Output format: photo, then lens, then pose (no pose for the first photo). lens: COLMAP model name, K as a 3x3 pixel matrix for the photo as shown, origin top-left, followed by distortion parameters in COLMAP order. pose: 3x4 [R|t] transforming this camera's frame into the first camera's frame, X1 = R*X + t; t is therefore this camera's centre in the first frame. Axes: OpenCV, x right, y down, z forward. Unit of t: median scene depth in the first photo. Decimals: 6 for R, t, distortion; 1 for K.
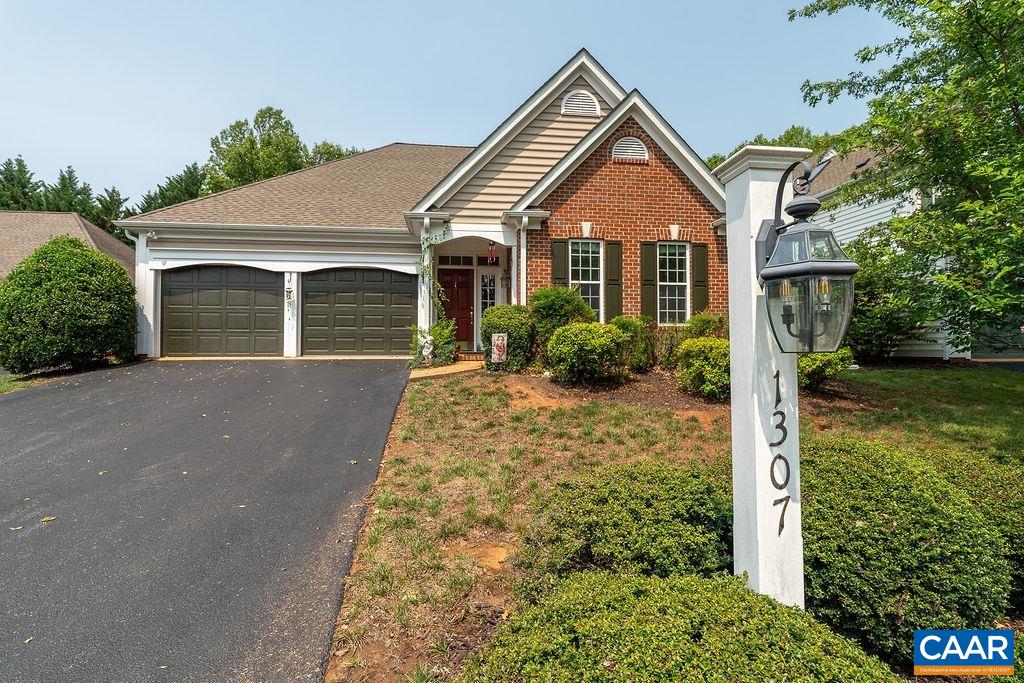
lens RADIAL K [[516.6, 0, 513.2], [0, 516.6, 334.3], [0, 0, 1]] dist [0.000904, 0.000067]
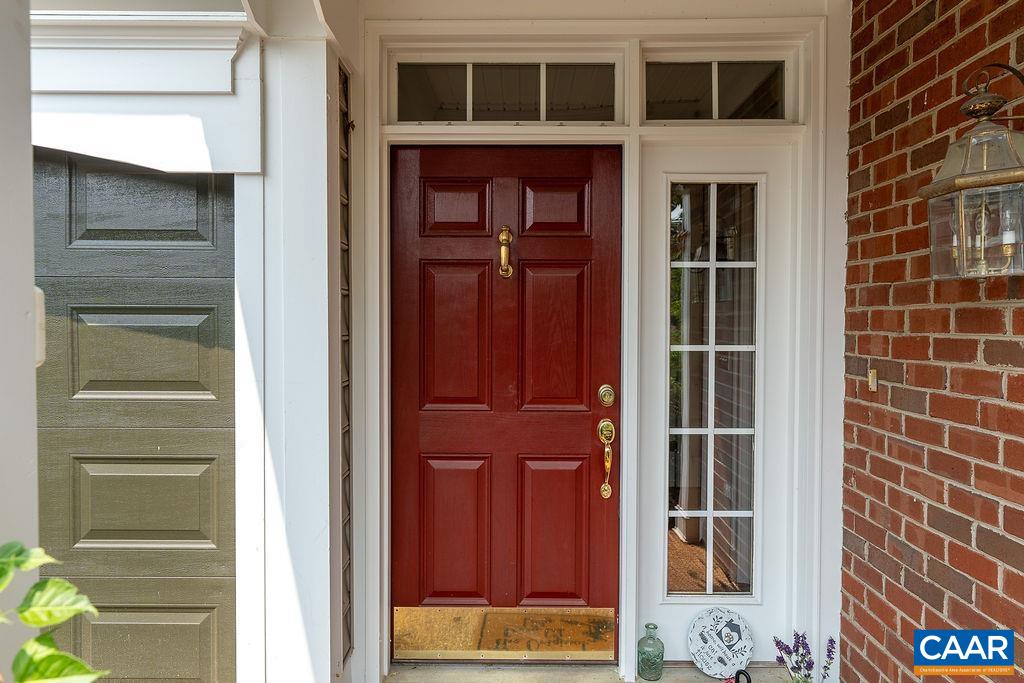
lens RADIAL K [[662.0, 0, 510.8], [0, 662.0, 336.4], [0, 0, 1]] dist [-0.002126, 0.000243]
pose [[0.991334, 0.007091, -0.131175, -0.090132], [0.000657, 0.998262, 0.058926, -0.087524], [0.131365, -0.058501, 0.989606, 0.866808]]
